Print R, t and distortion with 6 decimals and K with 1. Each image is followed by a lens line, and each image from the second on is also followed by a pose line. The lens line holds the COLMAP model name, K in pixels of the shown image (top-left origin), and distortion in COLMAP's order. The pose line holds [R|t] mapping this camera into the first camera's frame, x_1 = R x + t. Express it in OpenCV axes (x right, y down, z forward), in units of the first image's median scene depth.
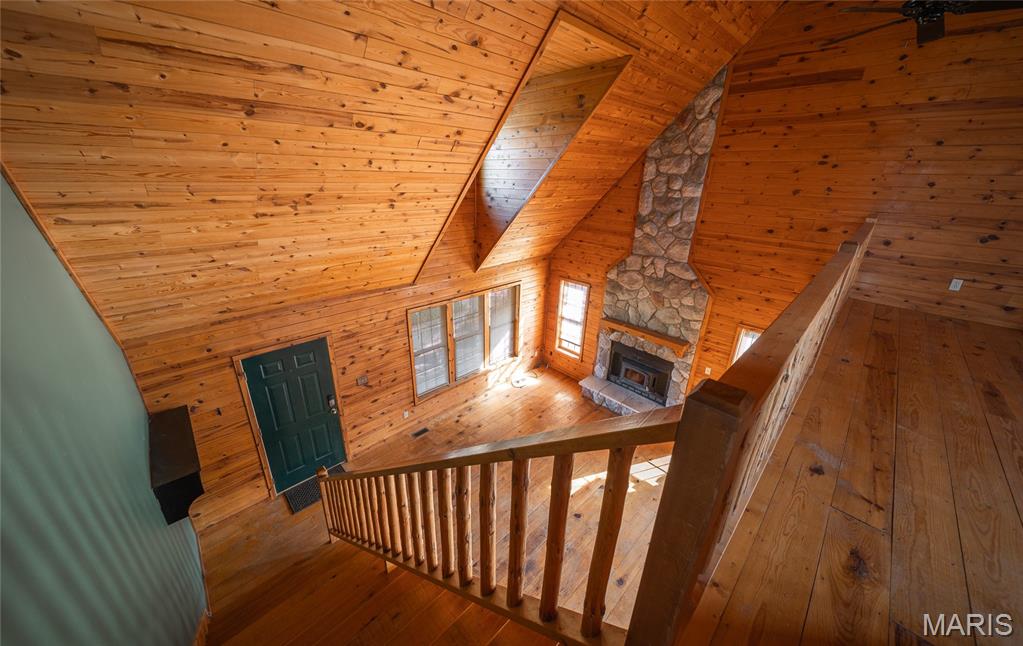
lens RADIAL K [[357.5, 0, 494.3], [0, 357.5, 304.3], [0, 0, 1]] dist [-0.000616, -0.000832]
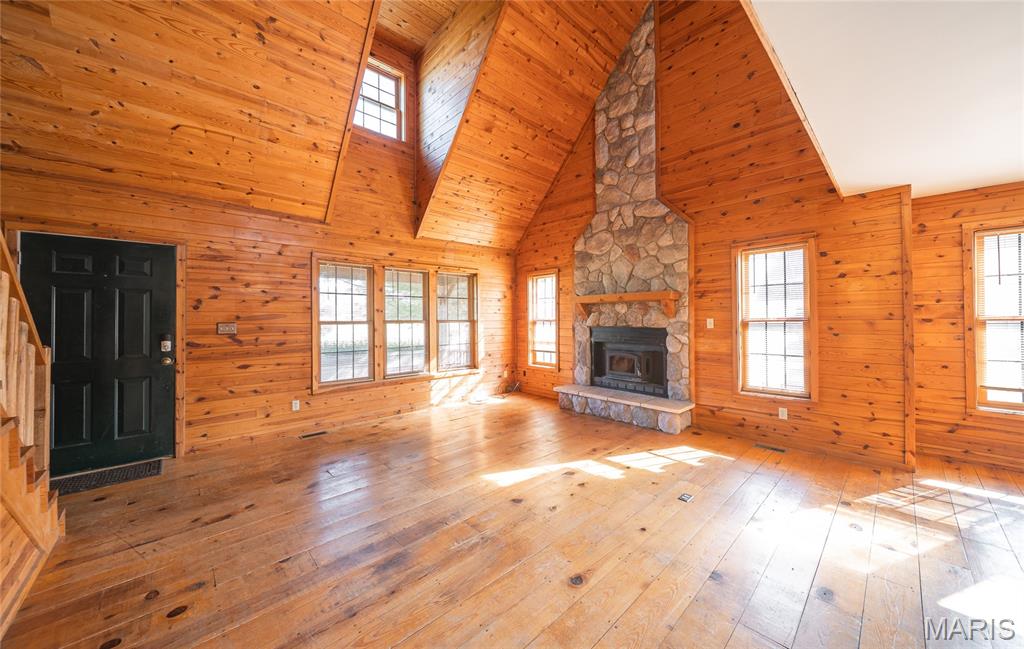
lens RADIAL K [[357.9, 0, 513.6], [0, 357.9, 318.8], [0, 0, 1]] dist [-0.000616, -0.000832]
pose [[0.999752, -0.022237, -0.000967, 0.189618], [0.020383, 0.932163, -0.361464, 0.425841], [0.008940, 0.361355, 0.932385, 0.299322]]
